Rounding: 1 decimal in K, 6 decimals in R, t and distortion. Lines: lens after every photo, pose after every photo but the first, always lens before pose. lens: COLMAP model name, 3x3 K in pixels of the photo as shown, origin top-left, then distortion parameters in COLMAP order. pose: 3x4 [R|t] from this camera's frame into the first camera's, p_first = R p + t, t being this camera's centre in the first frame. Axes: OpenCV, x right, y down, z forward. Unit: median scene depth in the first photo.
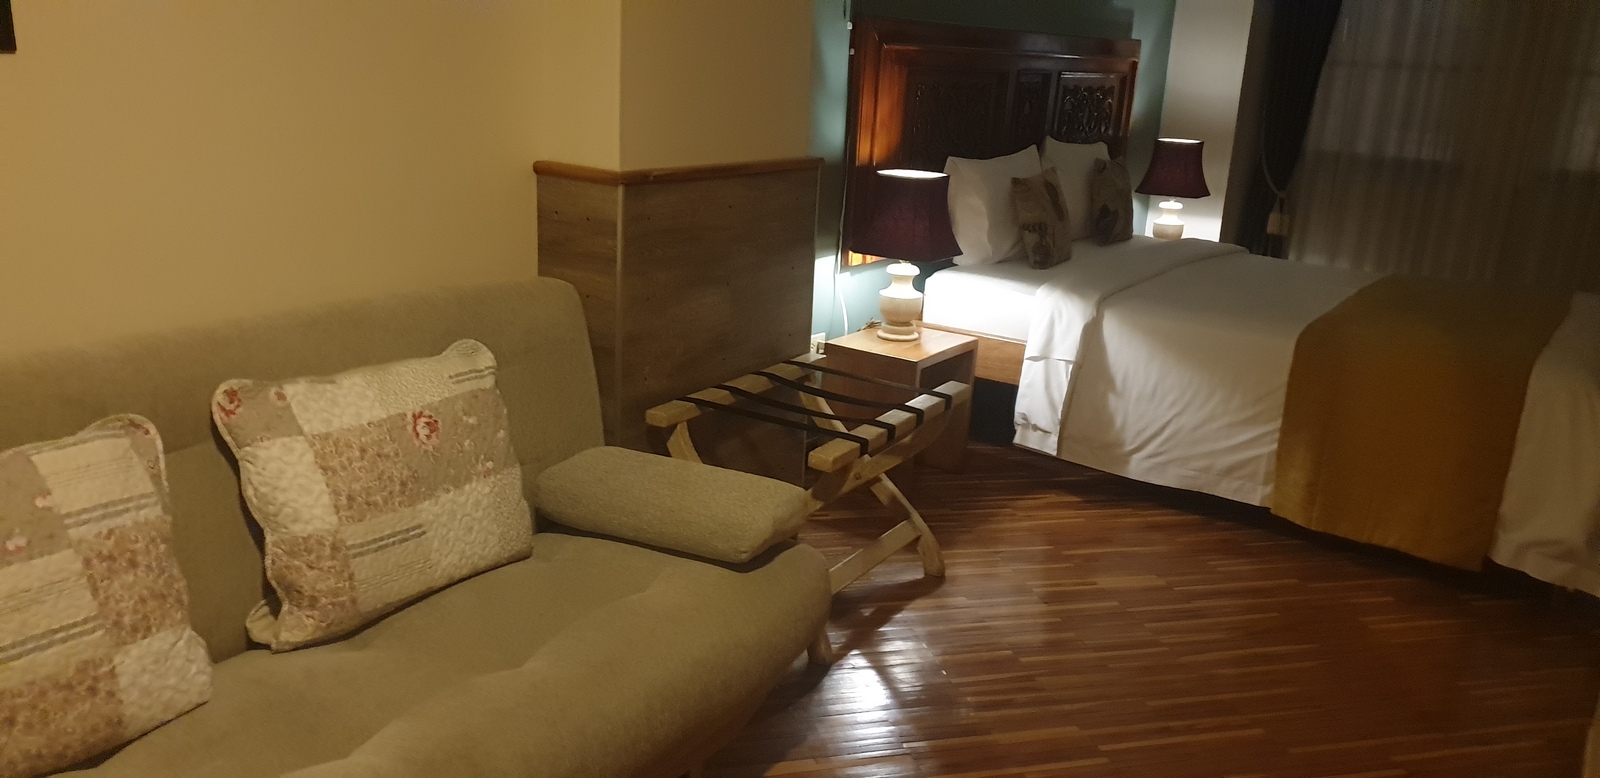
lens RADIAL K [[1163.8, 0, 719.7], [0, 1163.8, 388.1], [0, 0, 1]] dist [-0.035765, -0.084983]
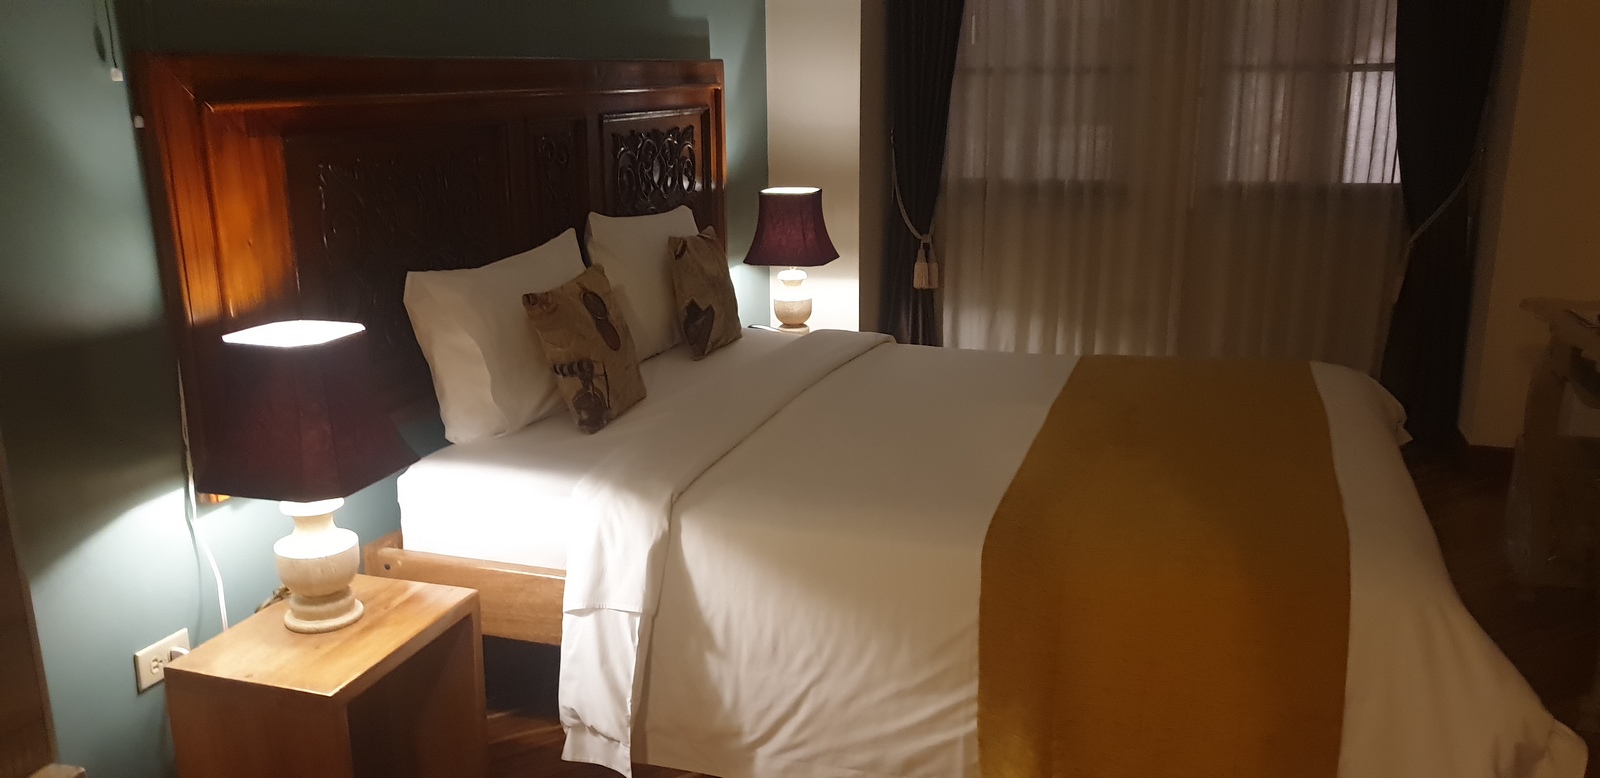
lens RADIAL K [[1243.2, 0, 800.0], [0, 1243.2, 389.0], [0, 0, 1]] dist [-0.069981, -0.004267]
pose [[0.935605, -0.121231, 0.331580, 0.177626], [0.131786, 0.991233, -0.009445, -0.114327], [-0.327528, 0.052534, 0.943380, 0.354711]]
